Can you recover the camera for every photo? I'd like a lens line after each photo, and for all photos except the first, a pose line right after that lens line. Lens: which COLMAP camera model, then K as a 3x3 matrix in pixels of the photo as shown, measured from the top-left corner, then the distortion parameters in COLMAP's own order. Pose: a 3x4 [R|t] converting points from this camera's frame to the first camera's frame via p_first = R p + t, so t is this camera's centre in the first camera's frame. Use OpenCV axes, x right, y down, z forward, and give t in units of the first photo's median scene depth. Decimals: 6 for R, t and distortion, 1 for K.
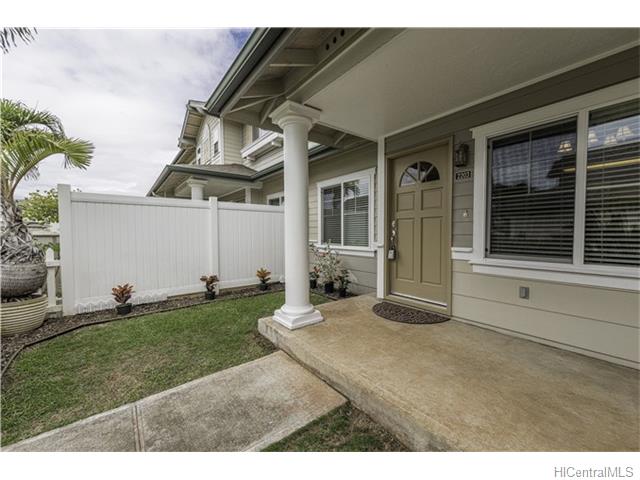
lens RADIAL K [[258.5, 0, 321.6], [0, 258.5, 243.0], [0, 0, 1]] dist [-0.000570, -0.000166]
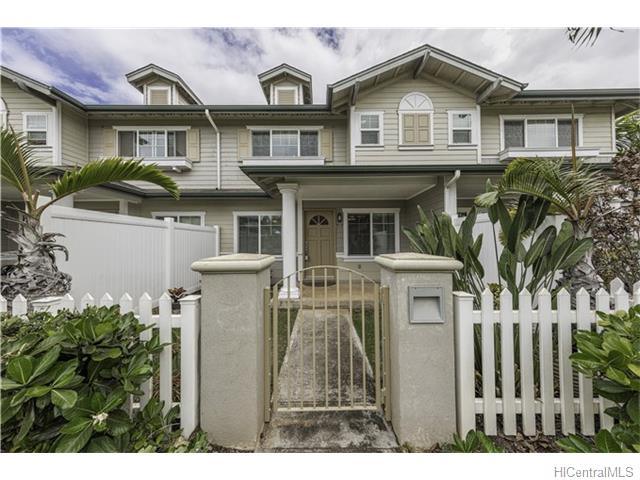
lens RADIAL K [[199.4, 0, 319.4], [0, 199.4, 238.4], [0, 0, 1]] dist [-0.000537, -0.000018]
pose [[0.629648, 0.011692, 0.776792, -0.887454], [0.028556, 0.998863, -0.038181, -0.042774], [-0.776355, 0.046223, 0.628598, -0.079843]]
